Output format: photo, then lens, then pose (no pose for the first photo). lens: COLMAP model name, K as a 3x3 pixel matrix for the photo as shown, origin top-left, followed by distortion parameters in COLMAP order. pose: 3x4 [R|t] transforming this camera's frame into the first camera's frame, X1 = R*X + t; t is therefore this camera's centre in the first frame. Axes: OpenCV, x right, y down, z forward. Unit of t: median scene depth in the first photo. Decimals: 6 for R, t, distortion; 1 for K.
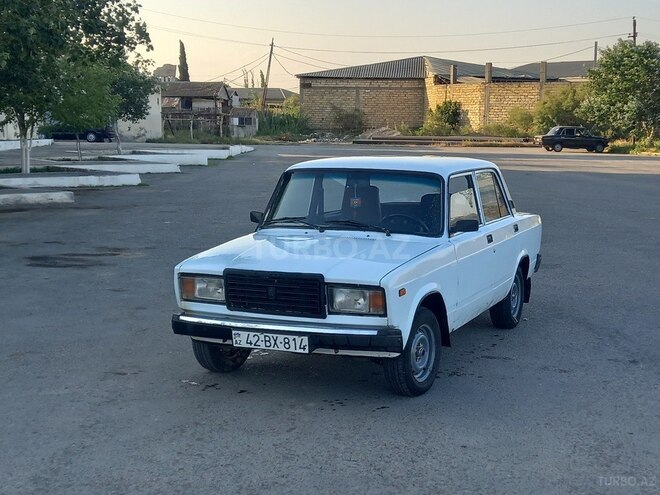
lens RADIAL K [[1055.7, 0, 330.0], [0, 1055.7, 247.5], [0, 0, 1]] dist [0.125533, -0.202072]
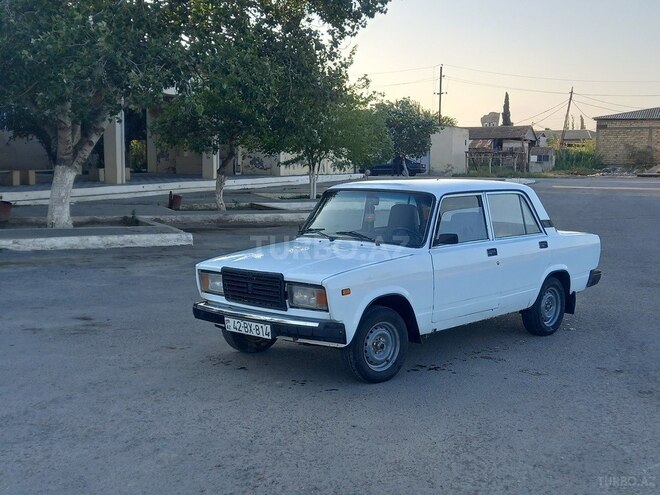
lens RADIAL K [[875.8, 0, 330.0], [0, 875.8, 247.5], [0, 0, 1]] dist [0.090947, -0.035580]
pose [[0.942211, 0.029494, -0.333720, 0.316774], [-0.035904, 0.999270, -0.013054, 0.005463], [0.333091, 0.024282, 0.942582, 0.066452]]
